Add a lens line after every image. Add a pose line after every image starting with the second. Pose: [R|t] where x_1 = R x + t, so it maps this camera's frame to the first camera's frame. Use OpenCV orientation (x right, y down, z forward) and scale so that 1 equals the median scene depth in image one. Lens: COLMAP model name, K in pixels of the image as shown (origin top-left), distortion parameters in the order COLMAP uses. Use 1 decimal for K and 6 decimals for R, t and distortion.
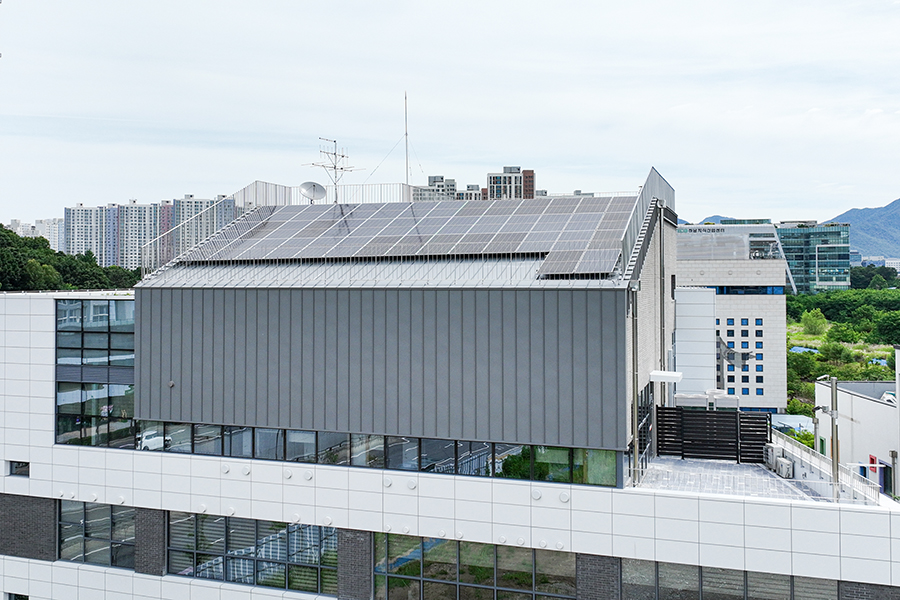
lens RADIAL K [[933.7, 0, 449.6], [0, 933.7, 253.8], [0, 0, 1]] dist [-0.003732, -0.000344]
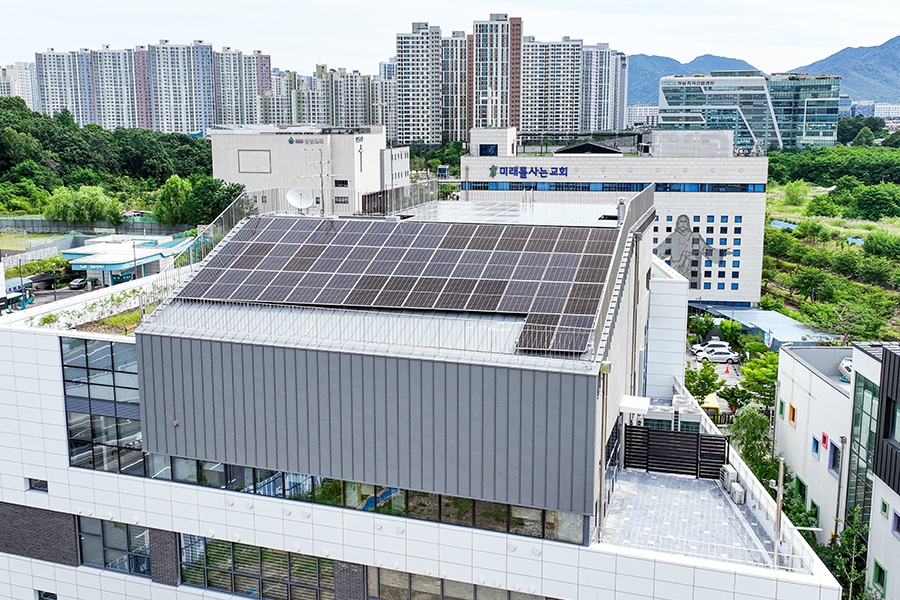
lens RADIAL K [[929.7, 0, 450.0], [0, 929.7, 300.0], [0, 0, 1]] dist [-0.001163, -0.003932]
pose [[0.999861, -0.002622, 0.016453, 0.000977], [-0.000717, 0.979847, 0.199748, -0.196812], [-0.016646, -0.199732, 0.979709, -0.024760]]
